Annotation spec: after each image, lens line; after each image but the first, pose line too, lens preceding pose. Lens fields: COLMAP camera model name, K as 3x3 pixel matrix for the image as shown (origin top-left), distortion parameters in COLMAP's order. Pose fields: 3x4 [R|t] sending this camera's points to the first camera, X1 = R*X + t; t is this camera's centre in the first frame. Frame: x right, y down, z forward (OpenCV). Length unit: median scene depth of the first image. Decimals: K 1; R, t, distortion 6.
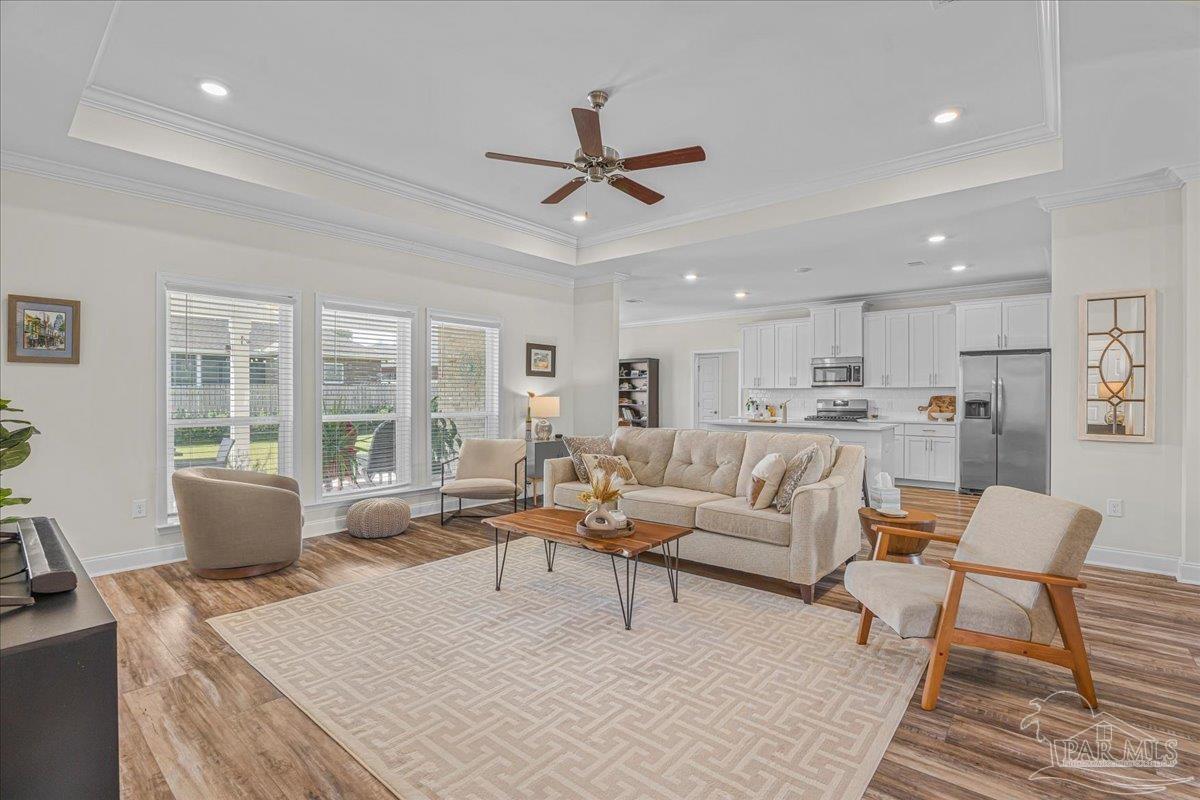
lens RADIAL K [[562.9, 0, 602.8], [0, 562.9, 398.0], [0, 0, 1]] dist [0.000559, -0.000065]
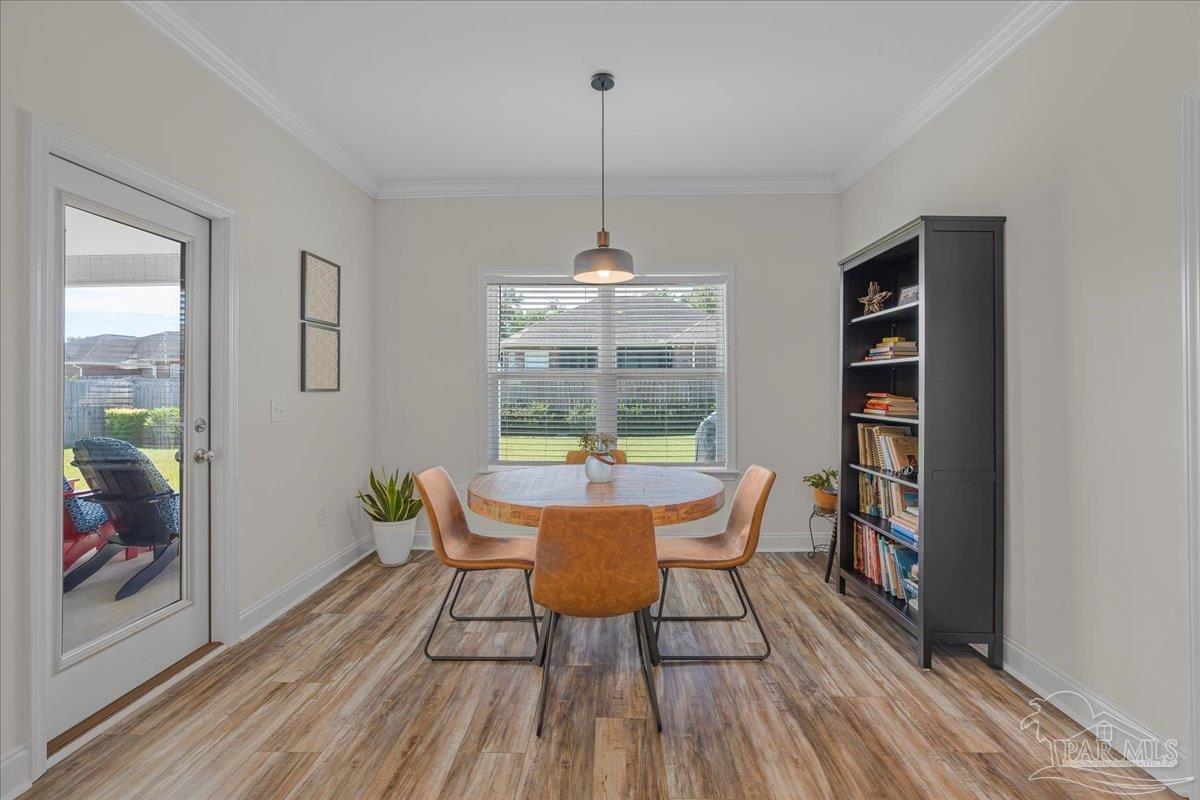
lens RADIAL K [[541.1, 0, 620.4], [0, 541.1, 376.4], [0, 0, 1]] dist [-0.002515, -0.000213]
pose [[0.647934, -0.012823, -0.761589, 0.214589], [-0.005421, 0.999755, -0.021444, -0.001618], [0.761677, 0.018023, 0.647706, 0.997837]]
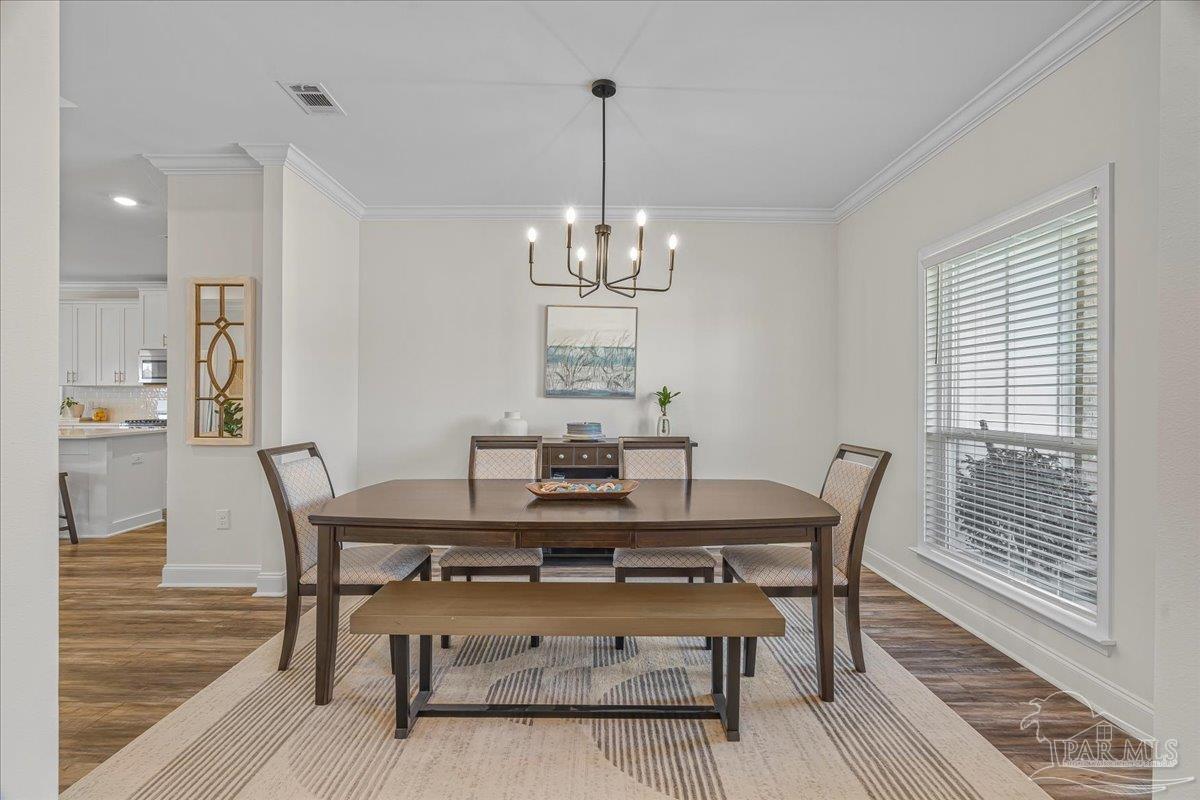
lens RADIAL K [[527.5, 0, 602.6], [0, 527.5, 404.6], [0, 0, 1]] dist [-0.000308, -0.000052]
pose [[0.760493, -0.003272, 0.649338, 0.404796], [-0.001205, 0.999978, 0.006450, 0.003428], [-0.649345, -0.005688, 0.760473, -0.015687]]
